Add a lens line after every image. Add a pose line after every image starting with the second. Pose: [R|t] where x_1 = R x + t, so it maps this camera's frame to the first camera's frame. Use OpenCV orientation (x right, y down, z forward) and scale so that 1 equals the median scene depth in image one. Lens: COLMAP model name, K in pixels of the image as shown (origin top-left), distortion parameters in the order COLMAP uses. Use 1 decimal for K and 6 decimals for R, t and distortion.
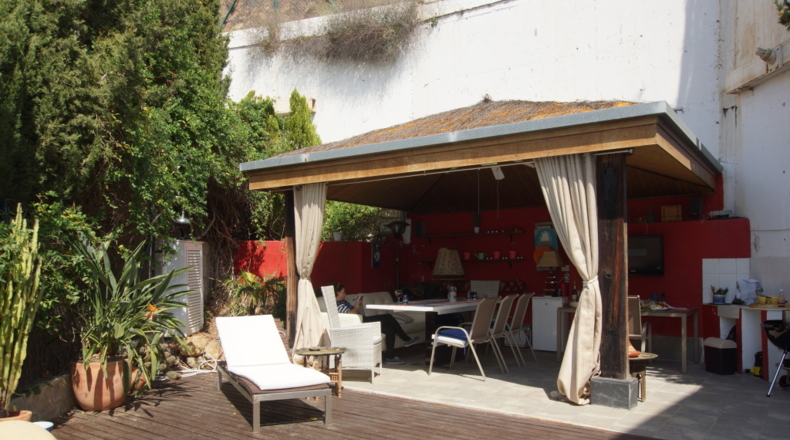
lens RADIAL K [[631.4, 0, 395.7], [0, 631.4, 256.6], [0, 0, 1]] dist [-0.052622, 0.089481]
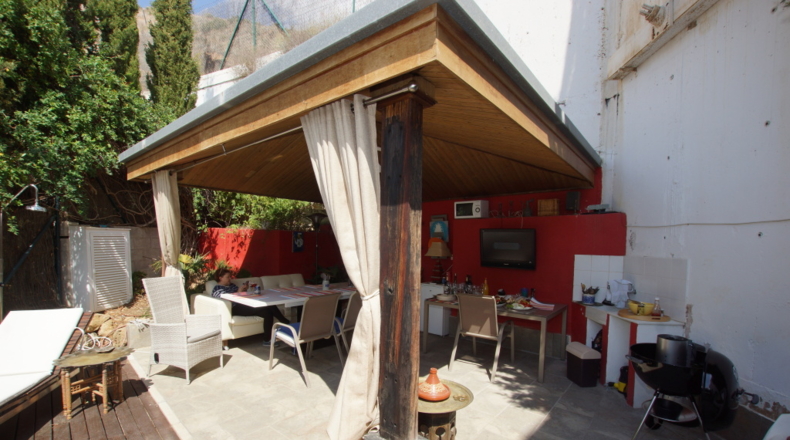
lens RADIAL K [[356.7, 0, 396.4], [0, 356.7, 261.4], [0, 0, 1]] dist [-0.051023, 0.011941]
pose [[0.996246, 0.024522, -0.083017, 0.279431], [-0.018761, 0.997407, 0.069474, -0.019939], [0.084506, -0.067655, 0.994123, 0.468525]]
